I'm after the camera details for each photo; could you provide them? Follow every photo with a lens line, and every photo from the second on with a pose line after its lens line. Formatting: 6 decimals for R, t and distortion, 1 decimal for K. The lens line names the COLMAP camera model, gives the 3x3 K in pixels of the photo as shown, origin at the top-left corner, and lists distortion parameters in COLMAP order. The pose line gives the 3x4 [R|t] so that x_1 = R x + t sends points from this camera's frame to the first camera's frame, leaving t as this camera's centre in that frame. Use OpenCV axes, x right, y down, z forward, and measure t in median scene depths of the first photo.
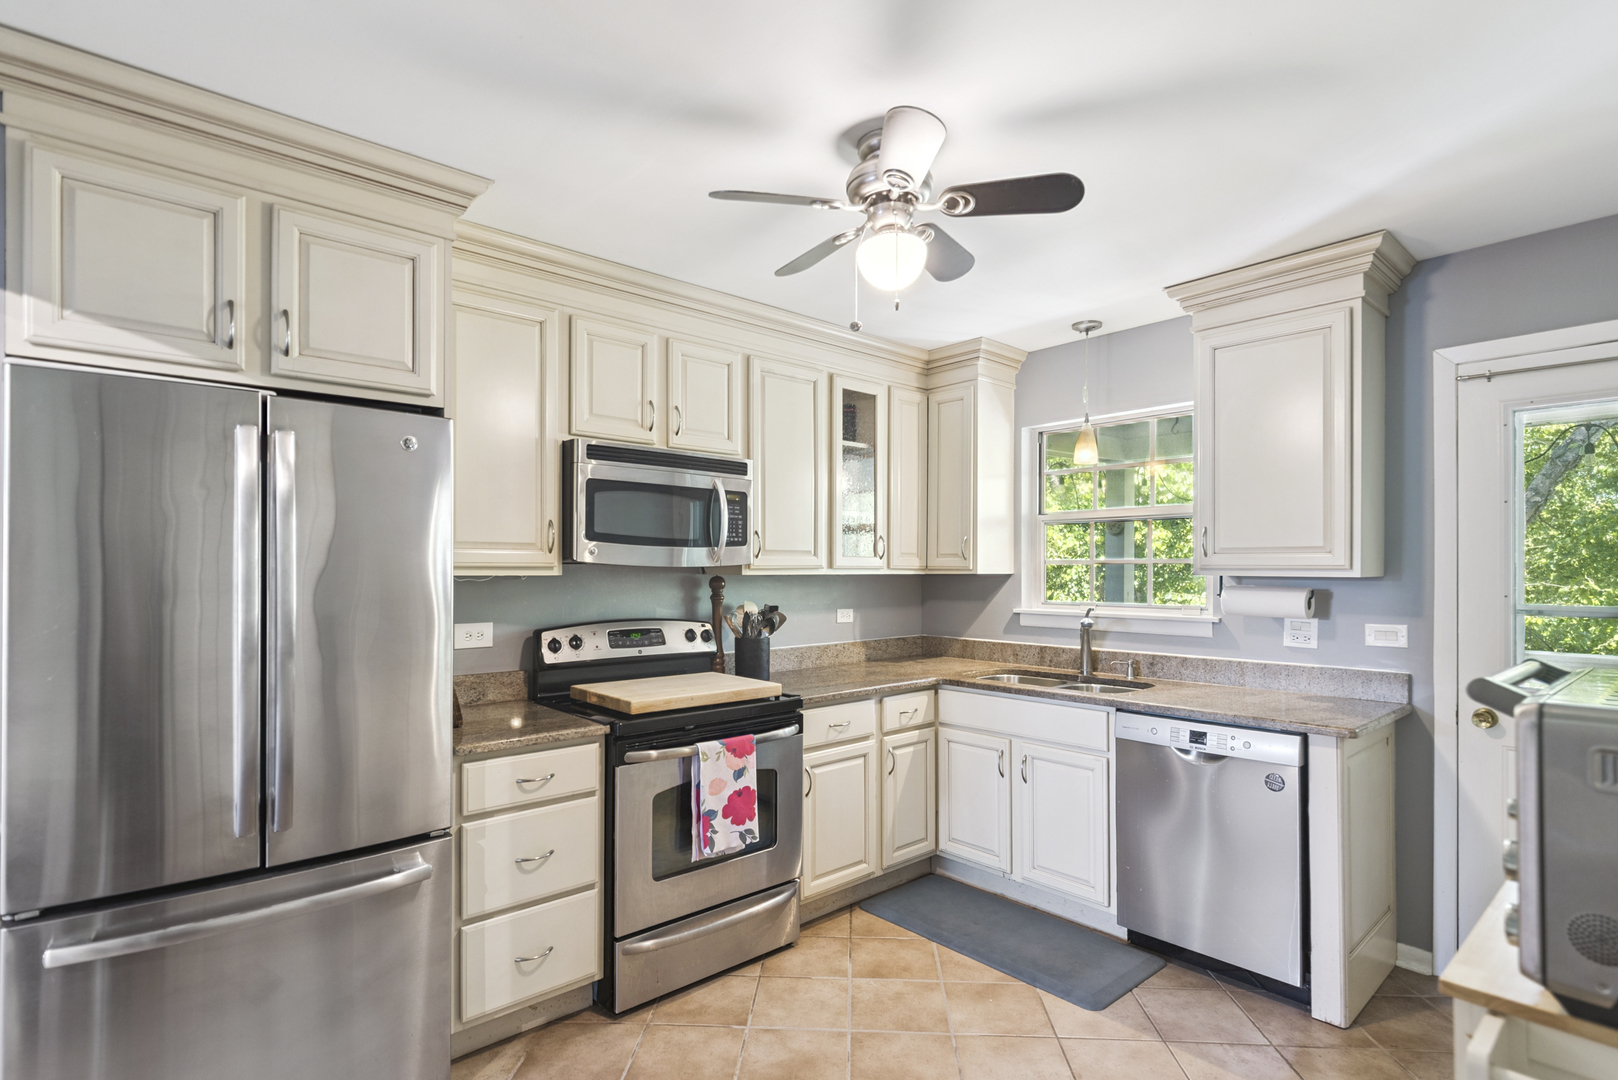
lens RADIAL K [[802.8, 0, 812.7], [0, 802.8, 563.6], [0, 0, 1]] dist [0.009836, 0.000403]
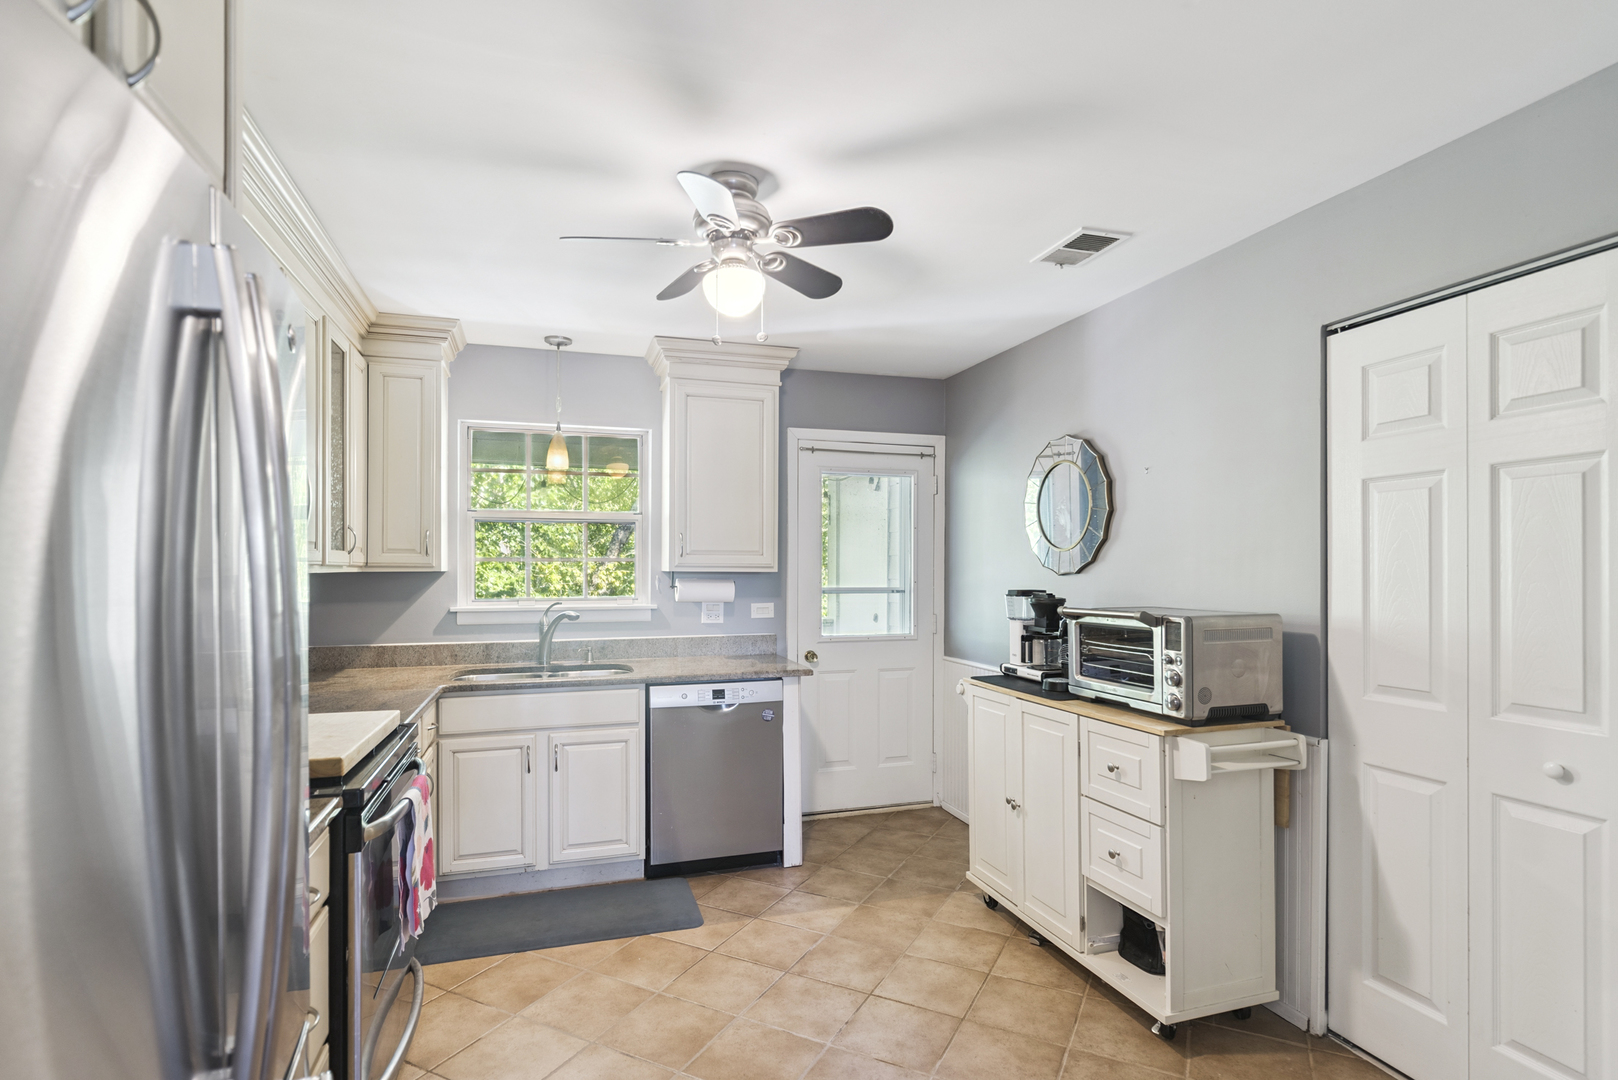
lens RADIAL K [[802.8, 0, 795.2], [0, 802.8, 567.9], [0, 0, 1]] dist [0.009836, 0.000403]
pose [[0.413048, -0.001277, 0.910708, -0.601638], [-0.007208, 0.999963, 0.004671, 0.001900], [-0.910681, -0.008494, 0.413024, 0.311874]]
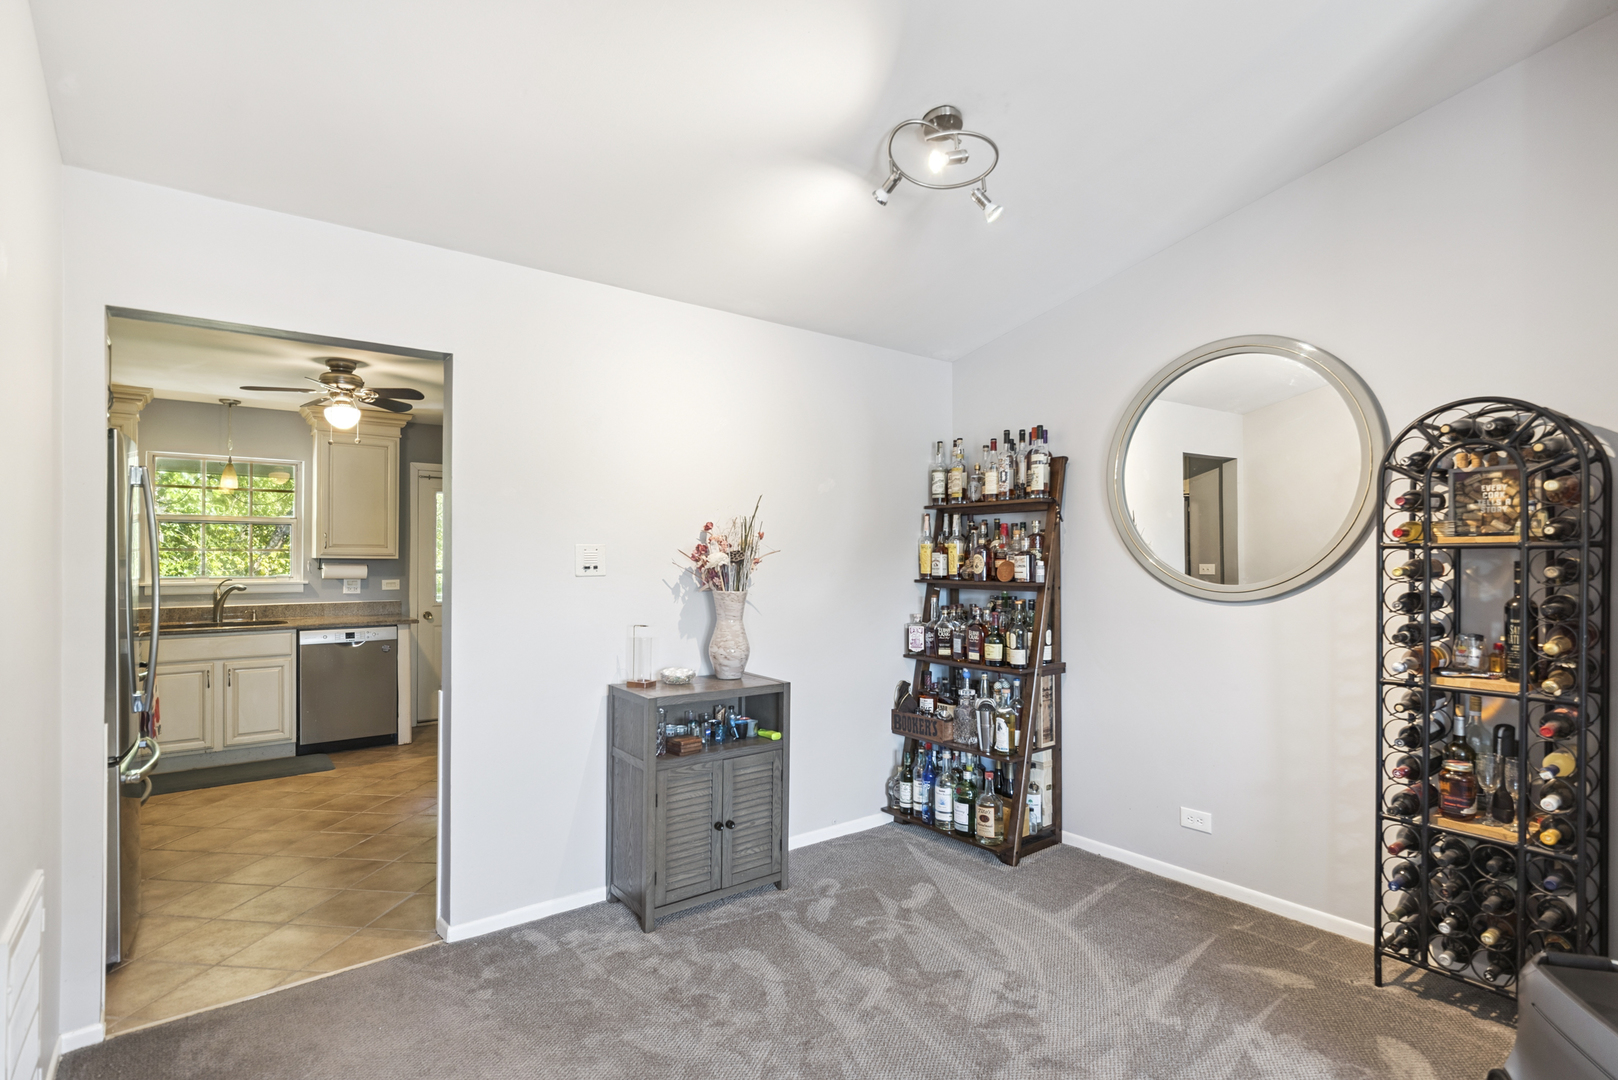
lens RADIAL K [[802.8, 0, 796.1], [0, 802.8, 554.7], [0, 0, 1]] dist [0.009836, 0.000403]
pose [[0.079404, 0.002566, 0.996839, -1.367761], [-0.009135, 0.999957, -0.001846, -0.000403], [-0.996801, -0.008959, 0.079424, -0.287096]]
